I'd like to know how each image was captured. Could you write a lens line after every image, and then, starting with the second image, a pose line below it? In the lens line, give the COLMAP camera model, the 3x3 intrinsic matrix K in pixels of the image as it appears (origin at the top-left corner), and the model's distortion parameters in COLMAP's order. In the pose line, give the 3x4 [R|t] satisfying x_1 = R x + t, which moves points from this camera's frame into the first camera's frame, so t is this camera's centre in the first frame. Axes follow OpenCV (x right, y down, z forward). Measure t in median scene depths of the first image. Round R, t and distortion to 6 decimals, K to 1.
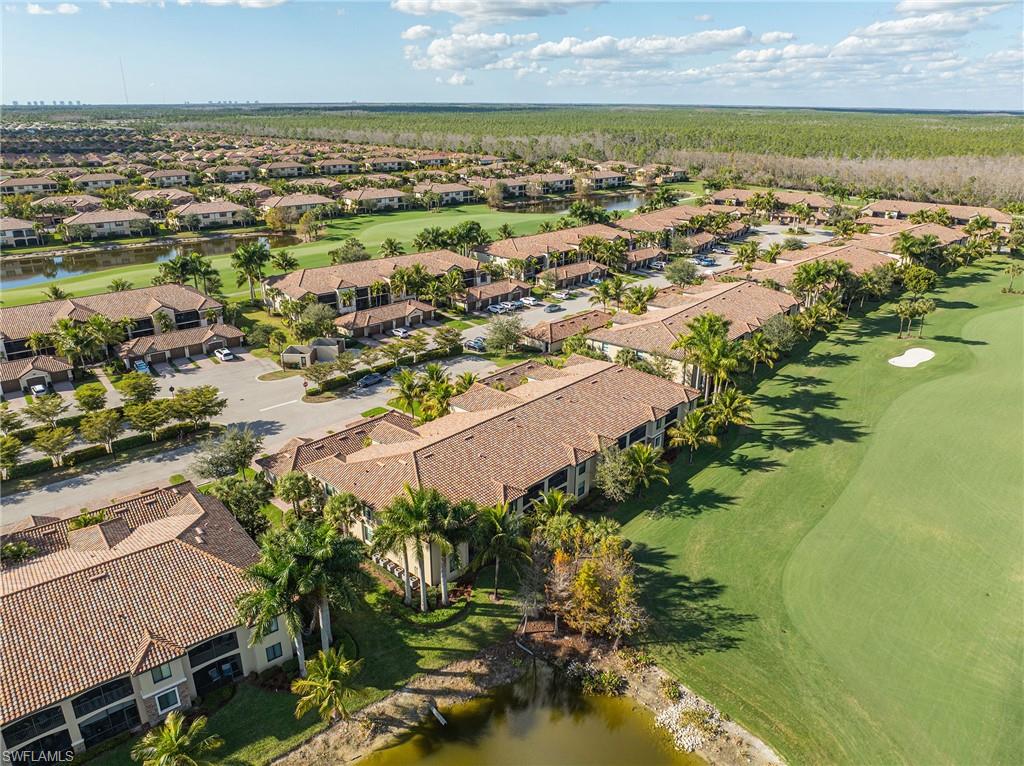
lens RADIAL K [[708.5, 0, 512.0], [0, 708.5, 383.0], [0, 0, 1]] dist [-0.040291, 0.017664]
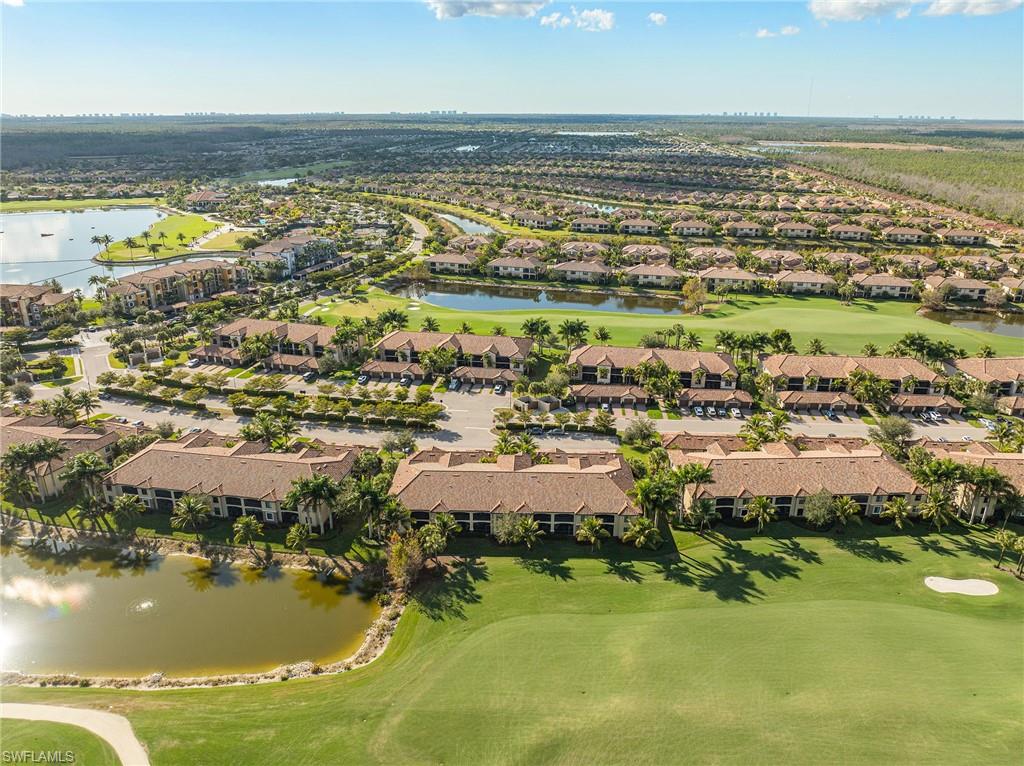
lens RADIAL K [[708.5, 0, 512.0], [0, 708.5, 383.0], [0, 0, 1]] dist [-0.040291, 0.017664]
pose [[0.658970, 0.262147, -0.705009, 1.009192], [-0.277478, 0.955915, 0.096086, -0.292256], [0.699117, 0.132307, 0.702659, -0.165454]]
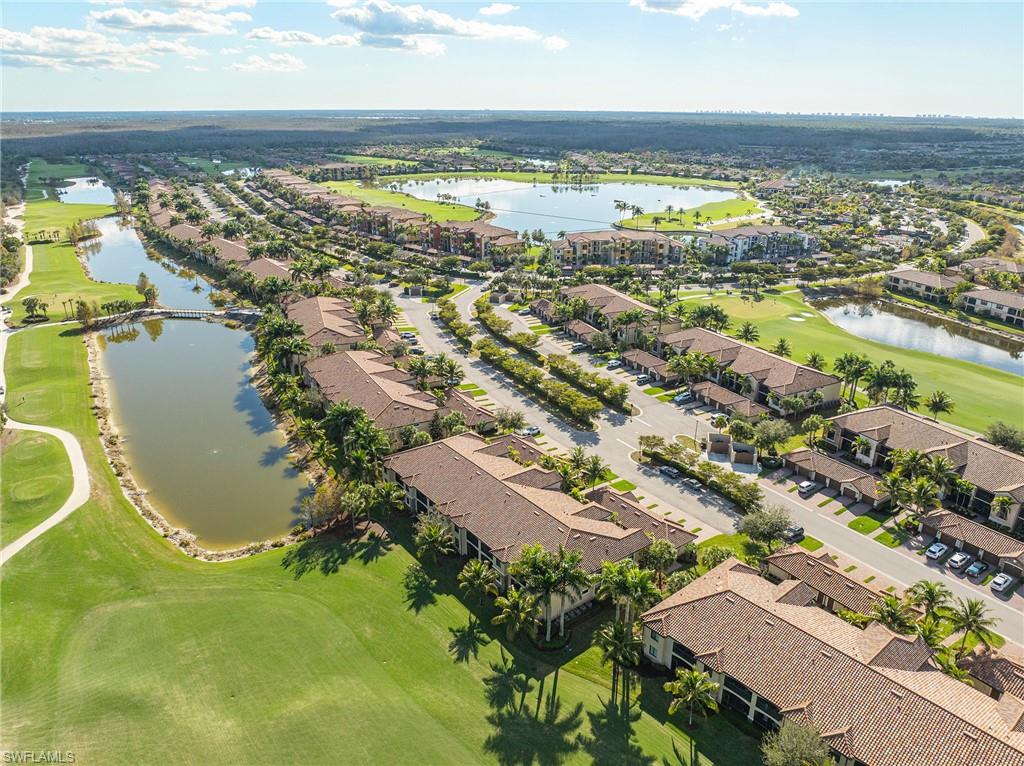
lens RADIAL K [[708.5, 0, 512.0], [0, 708.5, 383.0], [0, 0, 1]] dist [-0.040291, 0.017664]
pose [[-0.171320, 0.349125, -0.921282, 1.090824], [-0.376481, 0.840941, 0.388690, -0.603324], [0.910446, 0.413436, -0.012631, 0.860092]]
